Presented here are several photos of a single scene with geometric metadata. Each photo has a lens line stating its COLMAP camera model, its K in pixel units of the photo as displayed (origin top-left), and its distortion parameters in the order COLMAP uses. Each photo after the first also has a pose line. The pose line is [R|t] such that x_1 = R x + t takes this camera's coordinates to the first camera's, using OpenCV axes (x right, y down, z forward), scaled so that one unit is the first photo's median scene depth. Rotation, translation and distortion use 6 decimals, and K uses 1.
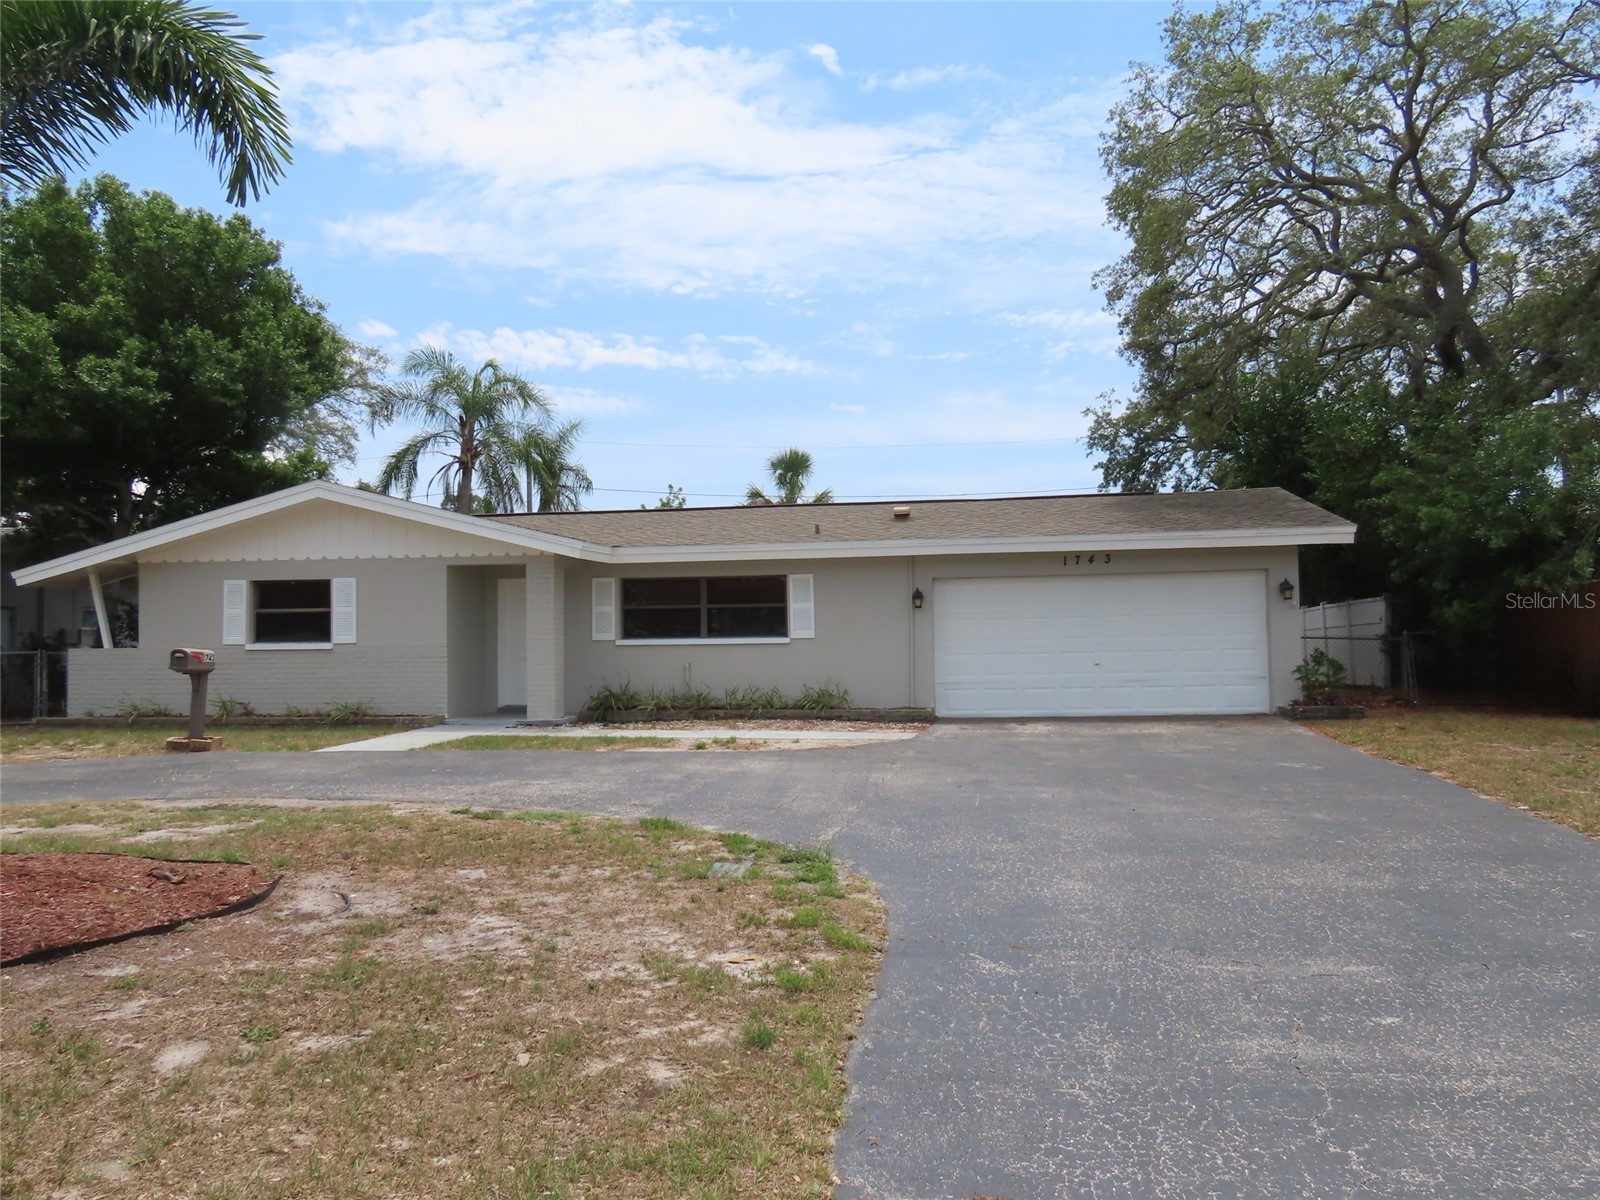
lens RADIAL K [[1214.4, 0, 800.0], [0, 1214.4, 600.0], [0, 0, 1]] dist [0.006012, -0.001509]
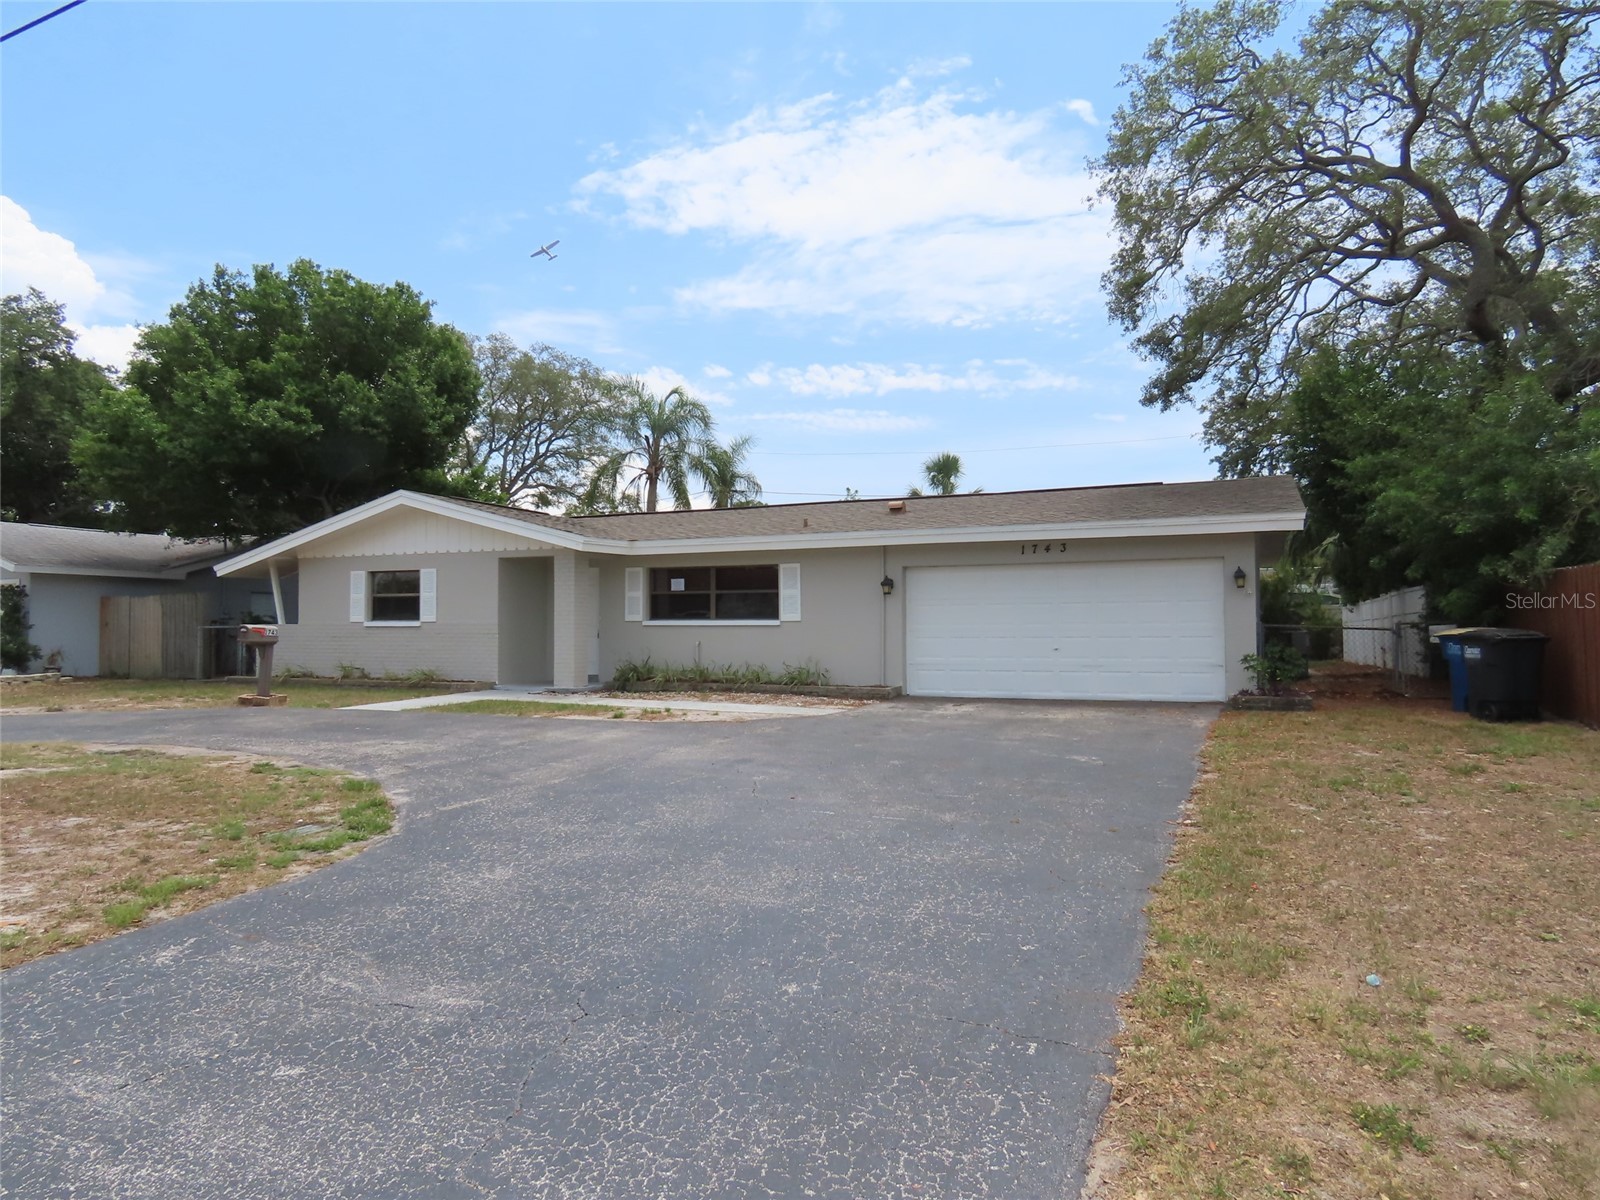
lens RADIAL K [[1012.8, 0, 793.2], [0, 1012.8, 598.6], [0, 0, 1]] dist [-0.005208, -0.001039]
pose [[0.962713, 0.004224, -0.270491, 0.136036], [-0.000781, 0.999917, 0.012833, -0.000654], [0.270523, -0.012143, 0.962637, 0.056219]]
